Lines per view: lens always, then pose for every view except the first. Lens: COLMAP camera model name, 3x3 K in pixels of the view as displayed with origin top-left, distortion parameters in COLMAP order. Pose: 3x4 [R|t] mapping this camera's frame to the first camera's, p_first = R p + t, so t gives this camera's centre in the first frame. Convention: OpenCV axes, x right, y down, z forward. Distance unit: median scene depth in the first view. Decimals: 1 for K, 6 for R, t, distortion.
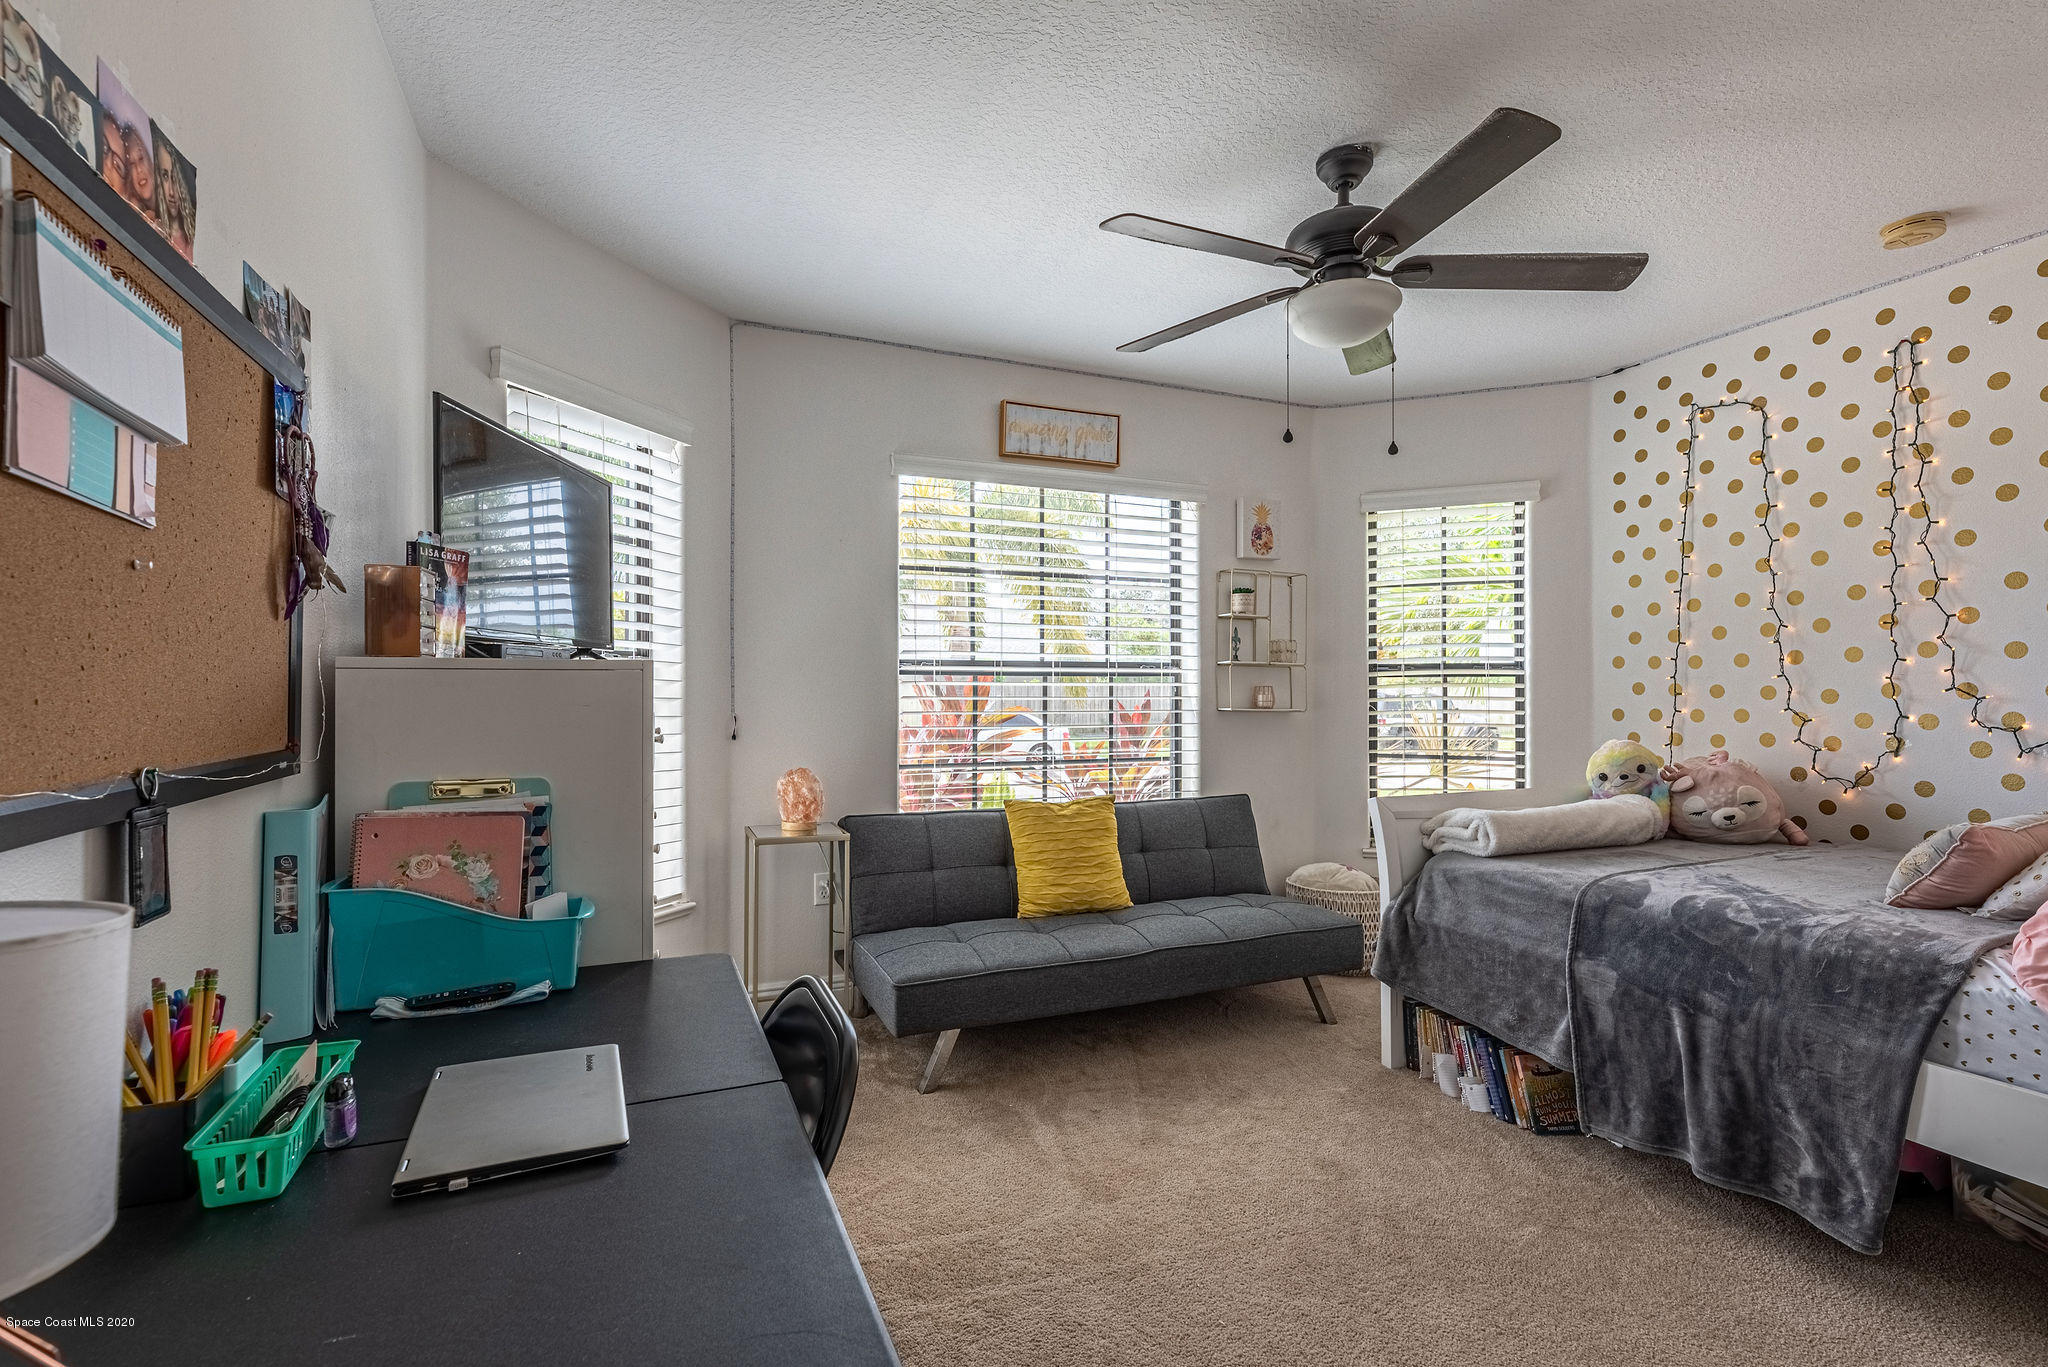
lens RADIAL K [[938.8, 0, 1024.0], [0, 938.8, 683.5], [0, 0, 1]] dist [0.001064, -0.000204]
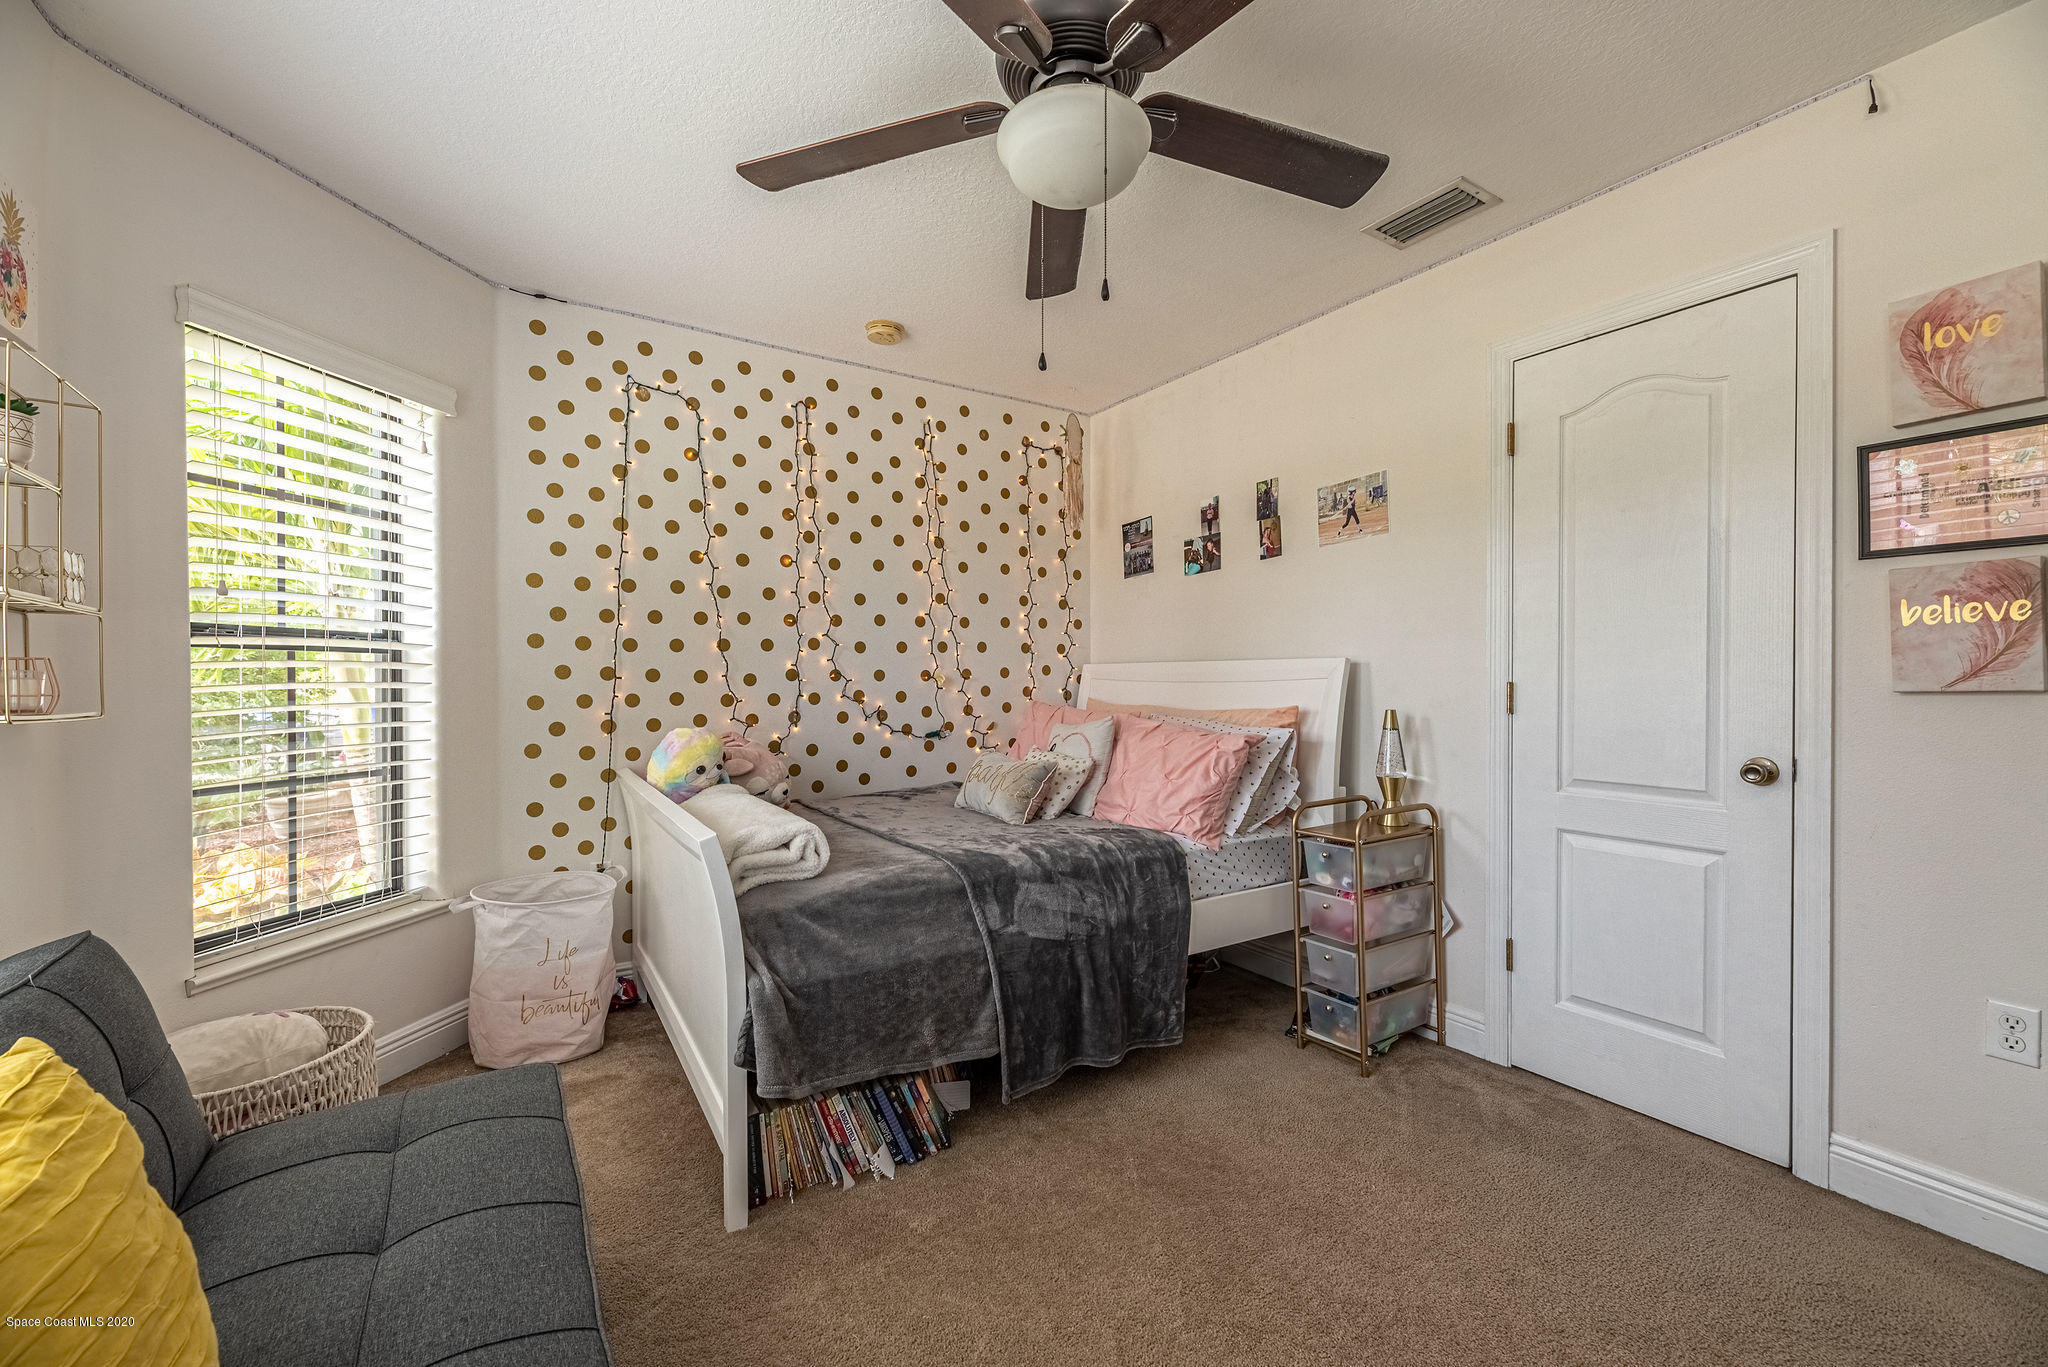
lens RADIAL K [[822.6, 0, 1021.1], [0, 822.6, 688.1], [0, 0, 1]] dist [0.000749, 0.000048]
pose [[-0.169238, -0.010930, 0.985515, -0.193911], [-0.008022, 0.999921, 0.009712, 0.010485], [-0.985543, -0.006262, -0.169312, 0.774517]]
